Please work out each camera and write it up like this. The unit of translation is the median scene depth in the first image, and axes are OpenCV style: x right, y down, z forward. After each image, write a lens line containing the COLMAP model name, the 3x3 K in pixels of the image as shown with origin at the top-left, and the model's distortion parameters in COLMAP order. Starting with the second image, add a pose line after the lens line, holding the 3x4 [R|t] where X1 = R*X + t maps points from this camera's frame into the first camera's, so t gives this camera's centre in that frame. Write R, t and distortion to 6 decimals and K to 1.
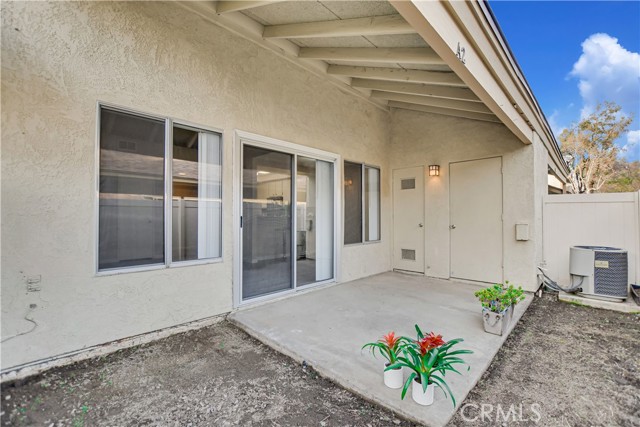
lens RADIAL K [[282.3, 0, 318.7], [0, 282.3, 212.9], [0, 0, 1]] dist [-0.016828, 0.002875]
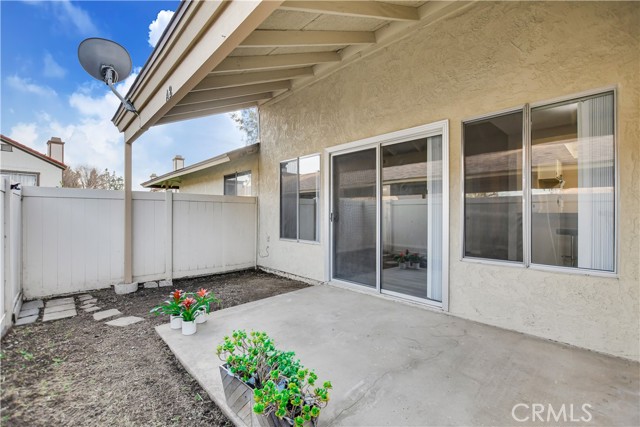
lens RADIAL K [[282.3, 0, 318.9], [0, 282.3, 213.1], [0, 0, 1]] dist [-0.016828, 0.002875]
pose [[-0.046472, -0.003684, -0.998913, 0.804988], [0.015270, 0.999874, -0.004398, 0.012926], [0.998803, -0.015458, -0.046410, 0.785785]]
